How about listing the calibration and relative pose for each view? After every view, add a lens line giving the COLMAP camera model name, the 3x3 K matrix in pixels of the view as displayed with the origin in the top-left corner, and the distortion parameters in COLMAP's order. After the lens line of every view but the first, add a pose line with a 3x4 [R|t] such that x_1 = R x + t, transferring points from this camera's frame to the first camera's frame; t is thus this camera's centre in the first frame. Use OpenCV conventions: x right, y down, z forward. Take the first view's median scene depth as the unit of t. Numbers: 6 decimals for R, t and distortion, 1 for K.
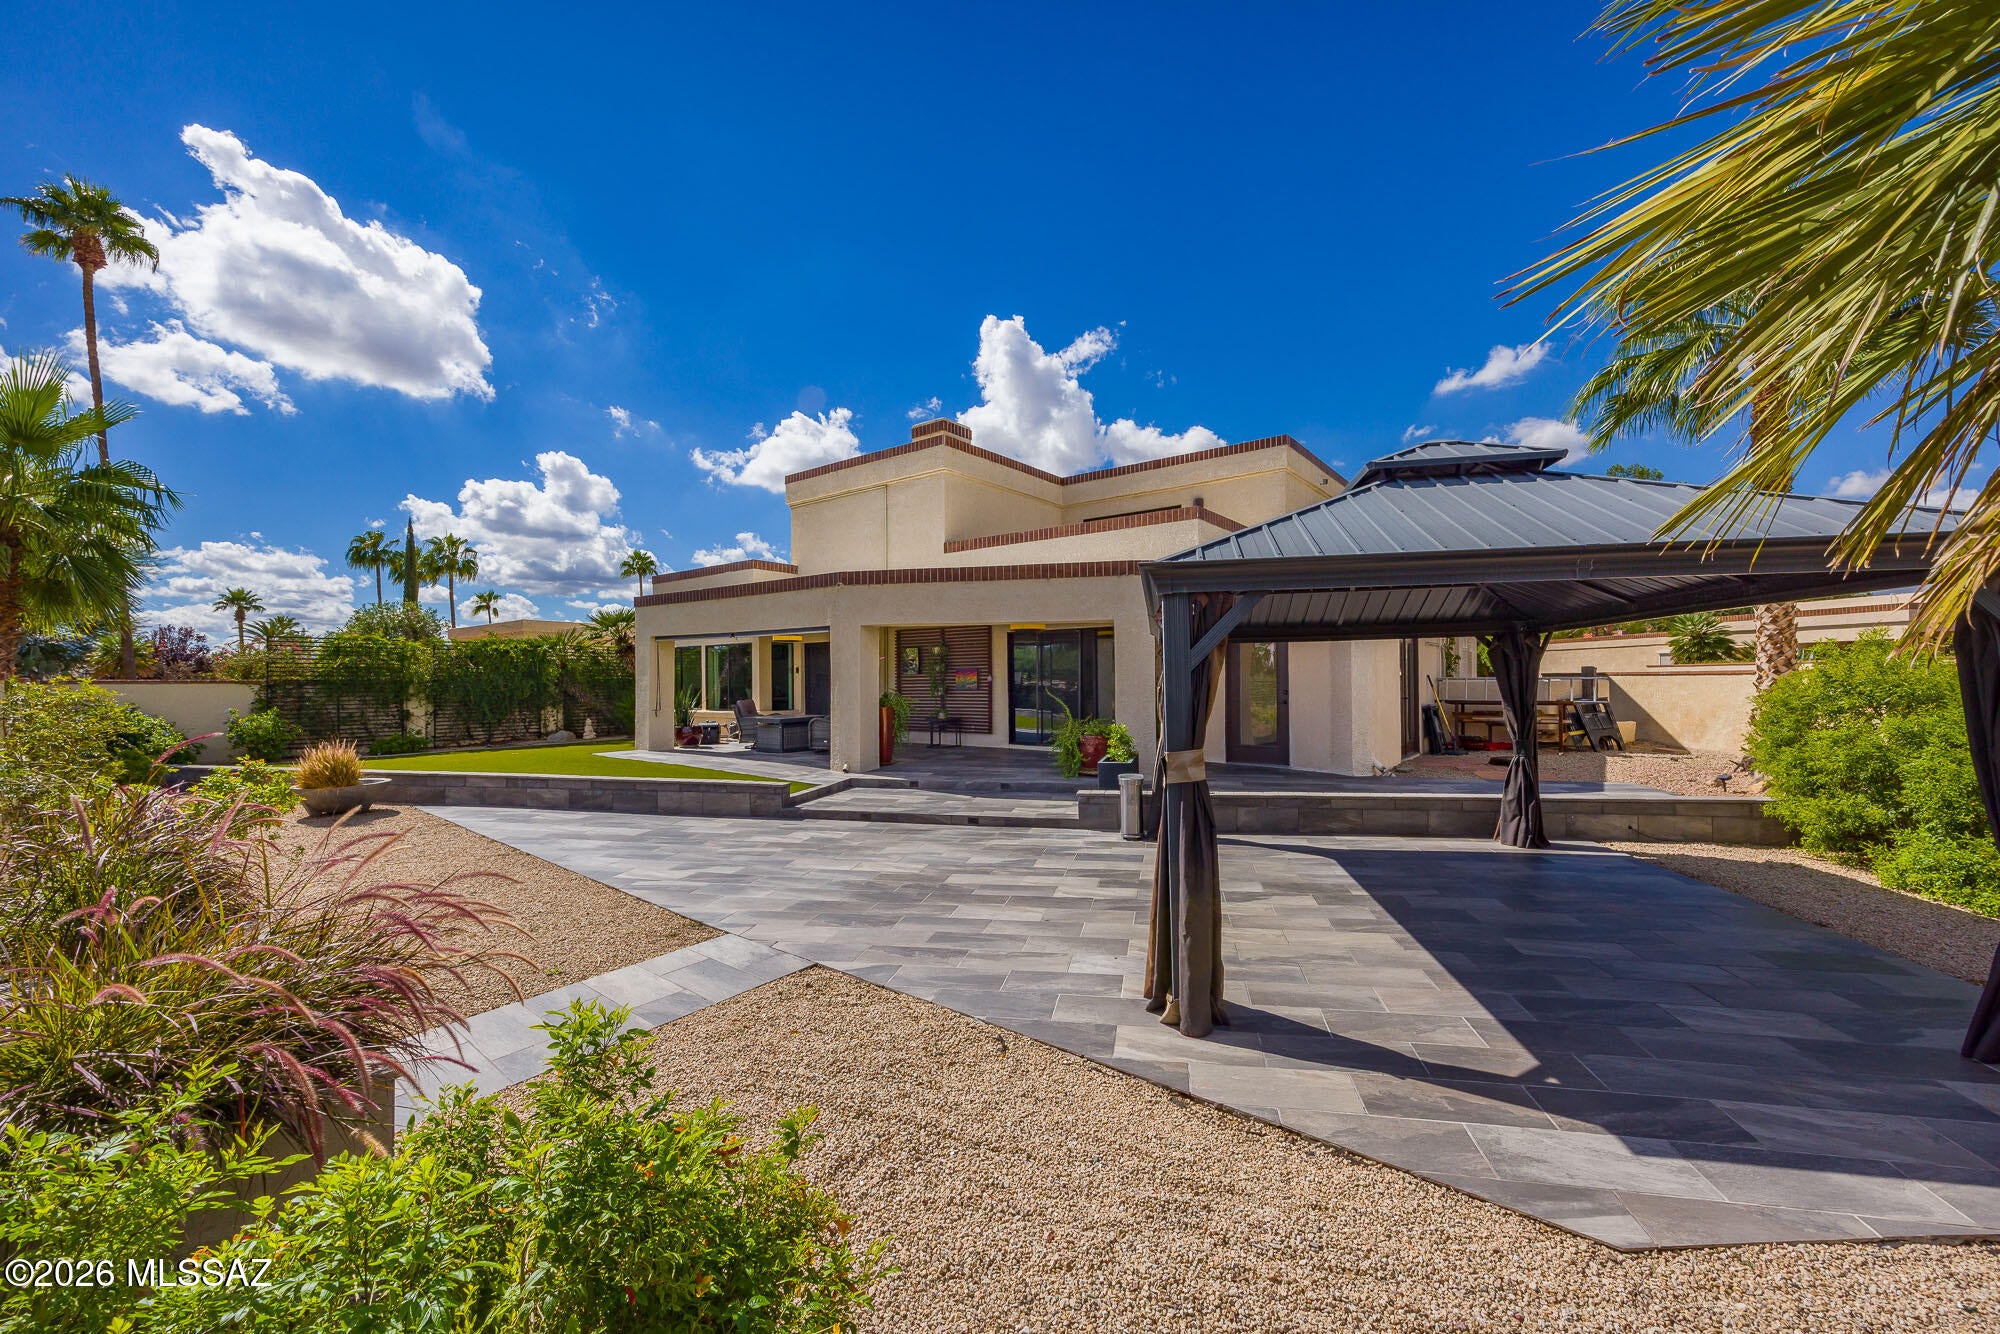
lens RADIAL K [[830.3, 0, 1000.0], [0, 830.3, 667.0], [0, 0, 1]] dist [-0.004425, -0.000217]
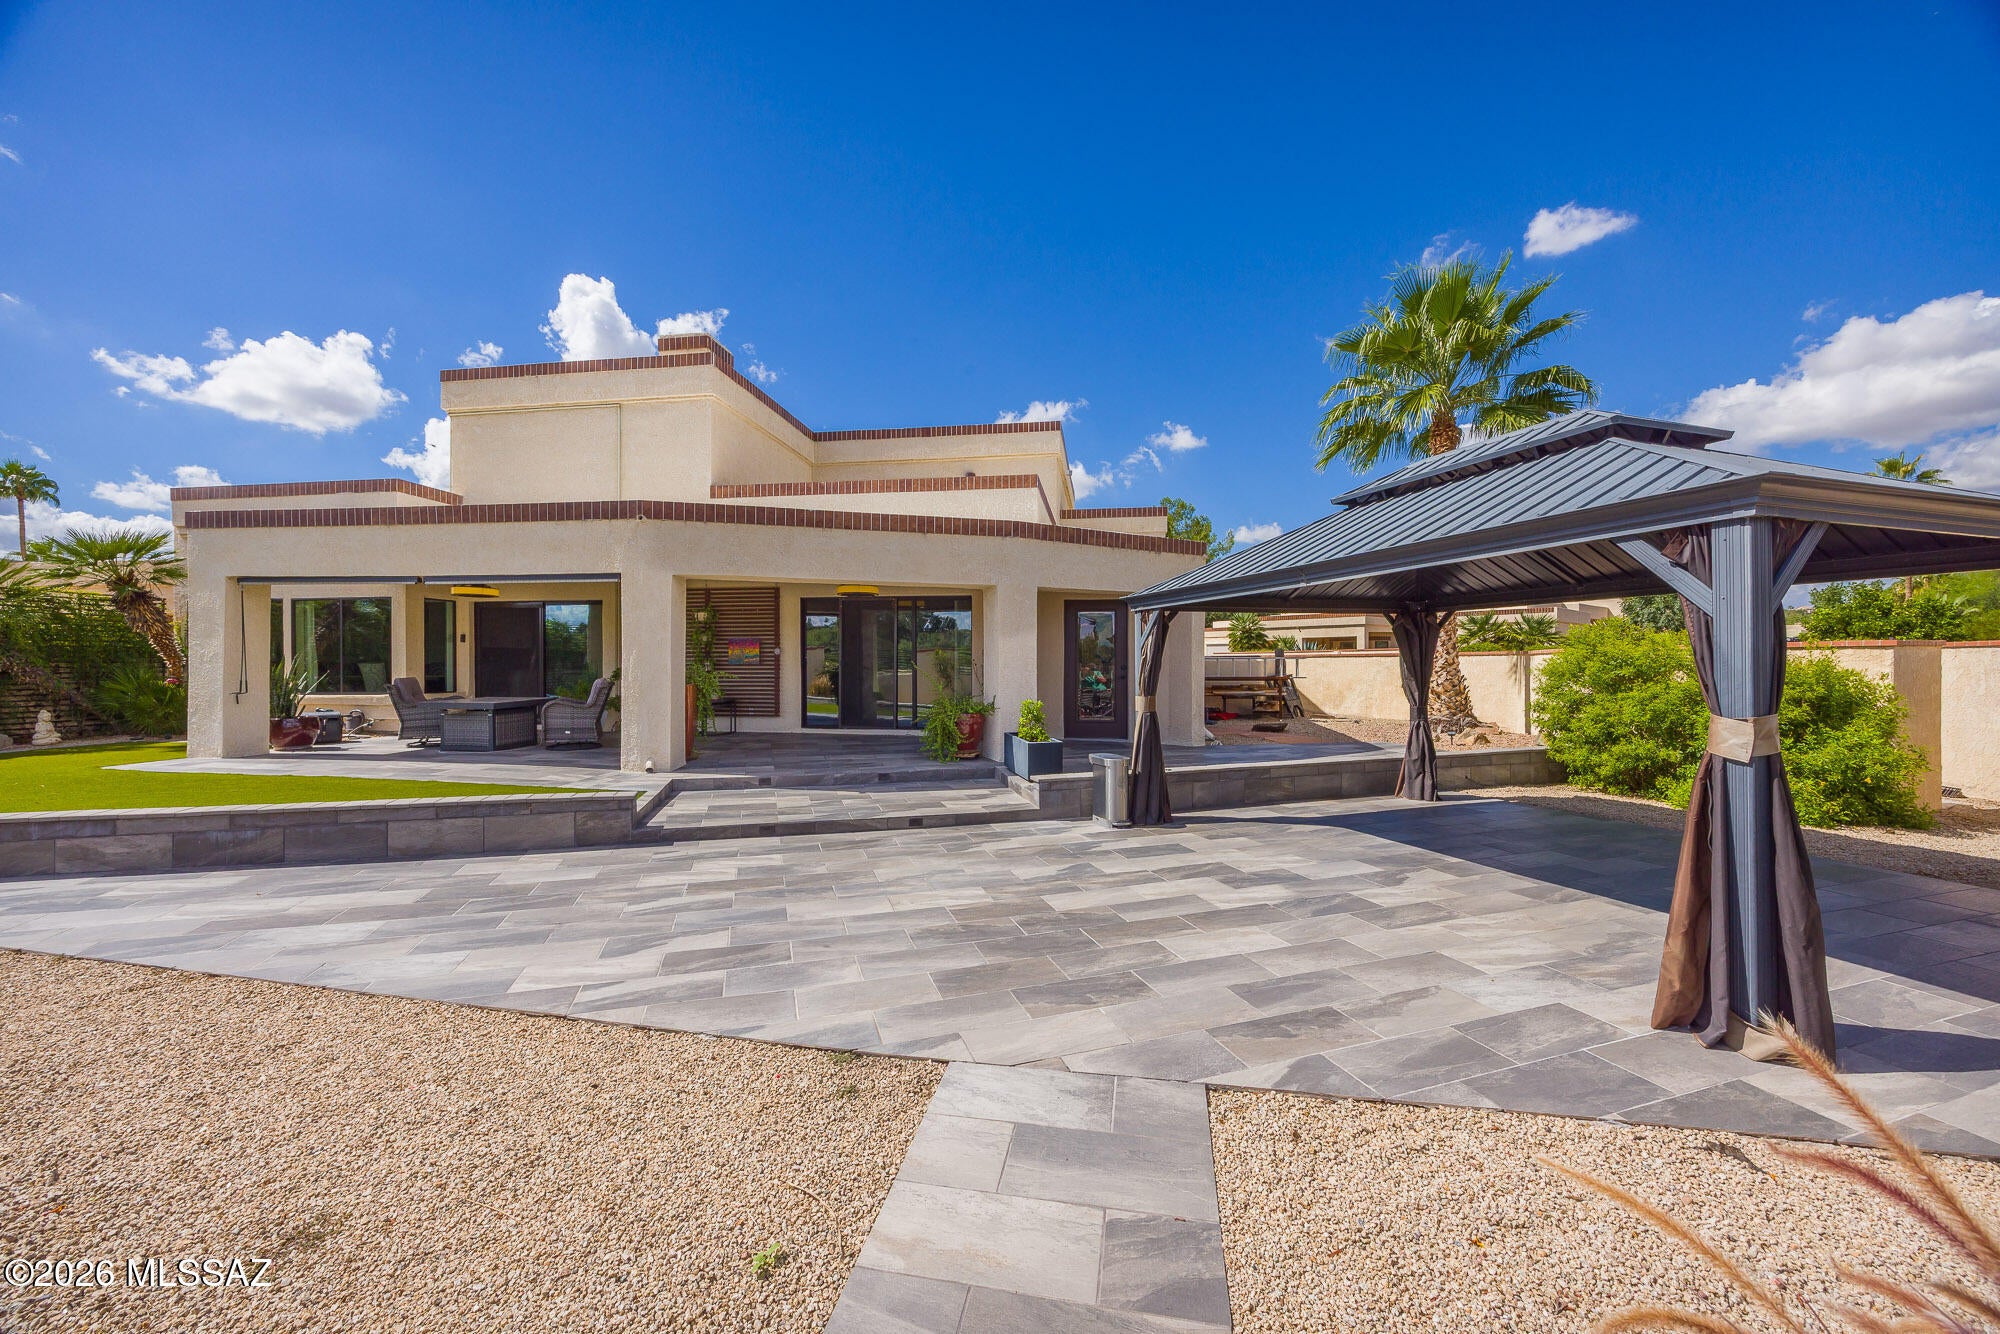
lens RADIAL K [[780.4, 0, 1000.0], [0, 780.4, 667.0], [0, 0, 1]] dist [-0.000854, 0.000067]
pose [[0.864849, 0.005991, 0.501996, -0.254077], [-0.014778, 0.999799, 0.013529, 0.018371], [-0.501814, -0.019119, 0.864764, 0.233850]]
